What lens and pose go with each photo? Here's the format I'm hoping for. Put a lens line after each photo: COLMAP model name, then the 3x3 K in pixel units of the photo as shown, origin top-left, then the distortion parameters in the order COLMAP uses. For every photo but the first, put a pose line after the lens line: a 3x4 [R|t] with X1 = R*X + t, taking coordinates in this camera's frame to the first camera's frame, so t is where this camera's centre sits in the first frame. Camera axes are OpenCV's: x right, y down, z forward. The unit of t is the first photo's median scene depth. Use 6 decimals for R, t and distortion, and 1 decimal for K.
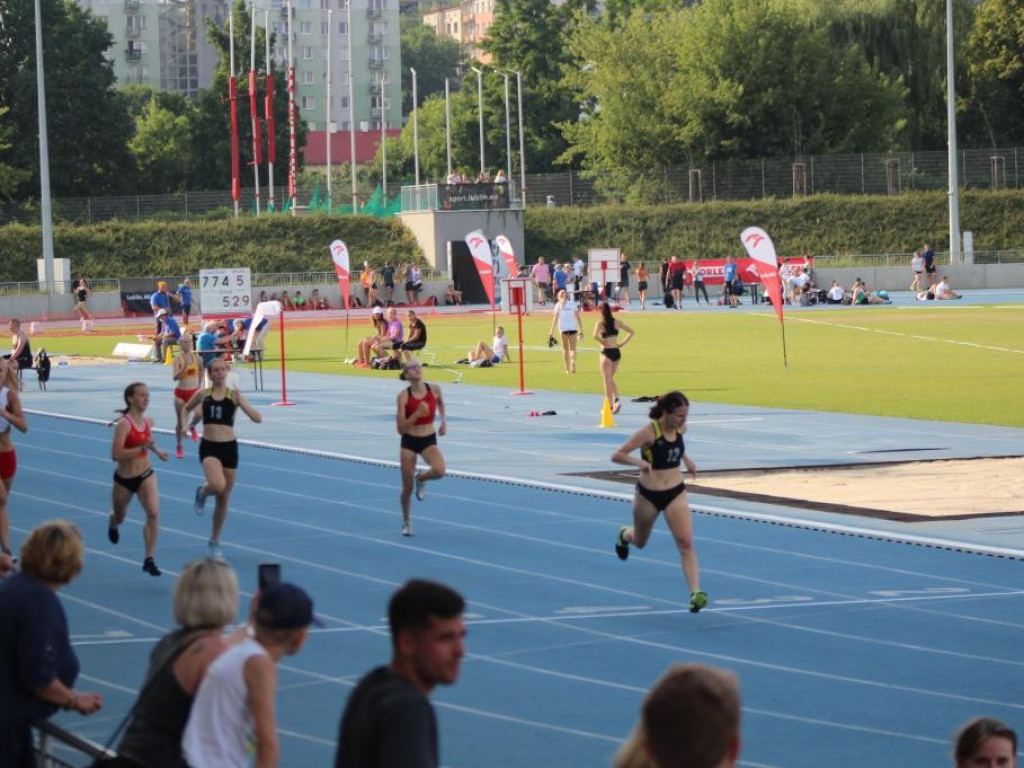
lens RADIAL K [[3845.4, 0, 512.0], [0, 3845.4, 384.0], [0, 0, 1]] dist [-0.000225, -0.775277]
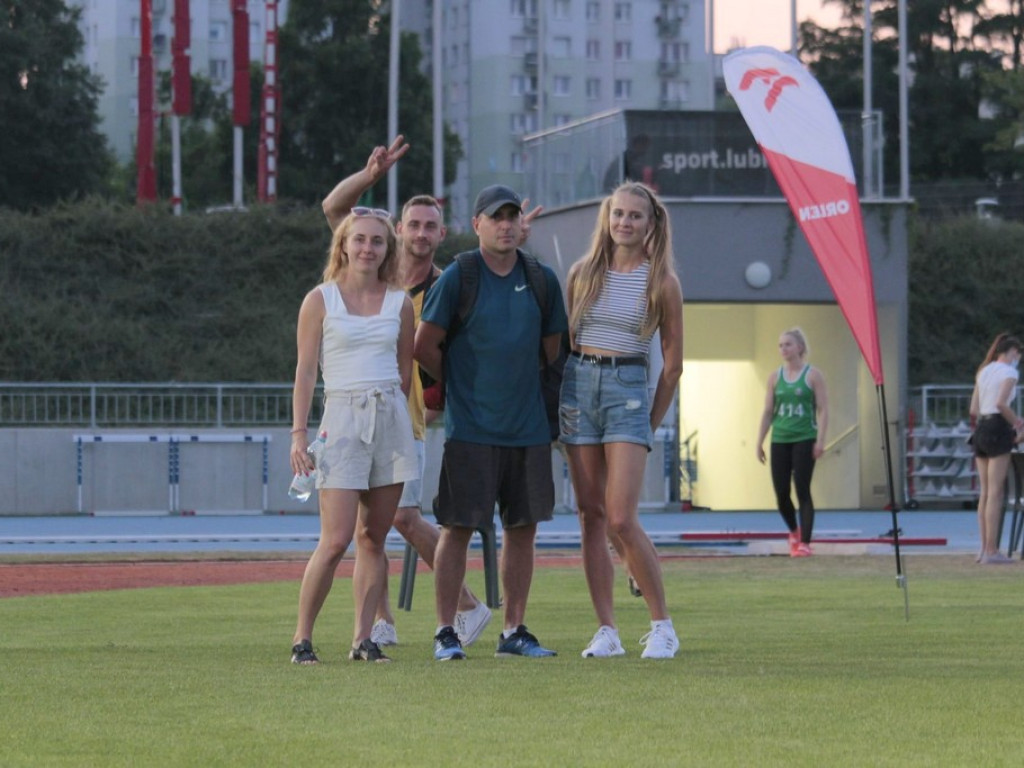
lens RADIAL K [[3845.4, 0, 512.0], [0, 3845.4, 384.0], [0, 0, 1]] dist [-0.000225, -0.775277]
pose [[0.995341, 0.021227, -0.094047, 0.000587], [-0.026301, 0.998245, -0.053050, -0.014031], [0.092756, 0.055276, 0.994153, 0.693545]]
